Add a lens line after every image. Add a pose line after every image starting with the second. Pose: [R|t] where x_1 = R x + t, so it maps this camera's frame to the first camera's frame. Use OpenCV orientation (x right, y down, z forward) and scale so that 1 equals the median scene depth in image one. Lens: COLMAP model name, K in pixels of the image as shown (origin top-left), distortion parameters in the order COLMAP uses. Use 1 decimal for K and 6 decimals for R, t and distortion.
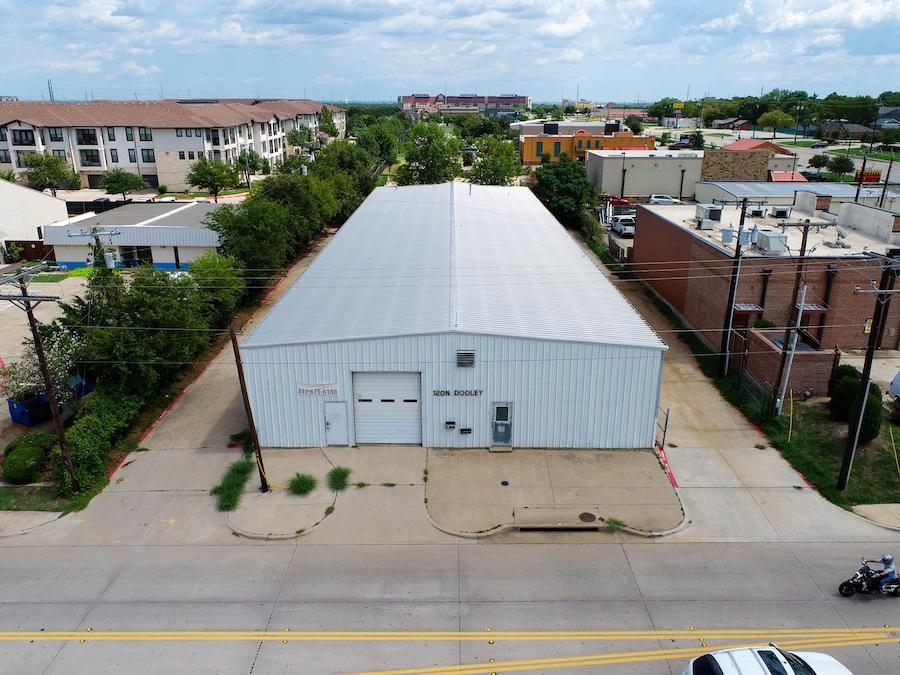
lens RADIAL K [[684.8, 0, 452.4], [0, 684.8, 335.8], [0, 0, 1]] dist [-0.013819, 0.009199]
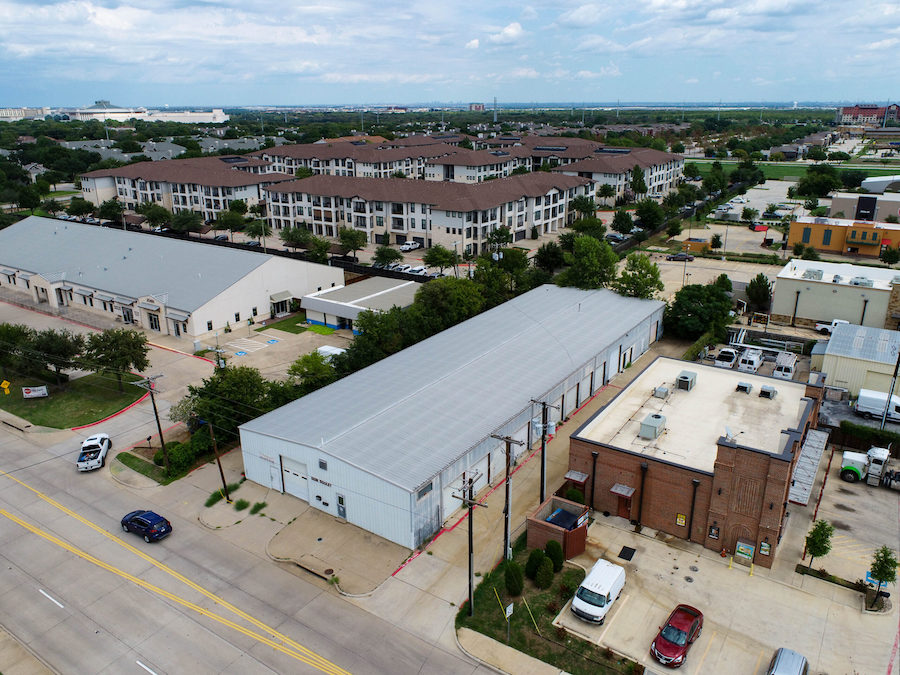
lens RADIAL K [[684.8, 0, 450.3], [0, 684.8, 338.9], [0, 0, 1]] dist [-0.013819, 0.009199]
pose [[0.826570, 0.175853, -0.534656, 1.165942], [-0.174449, 0.983202, 0.053688, -0.433719], [0.535116, 0.048893, 0.843363, -0.332724]]
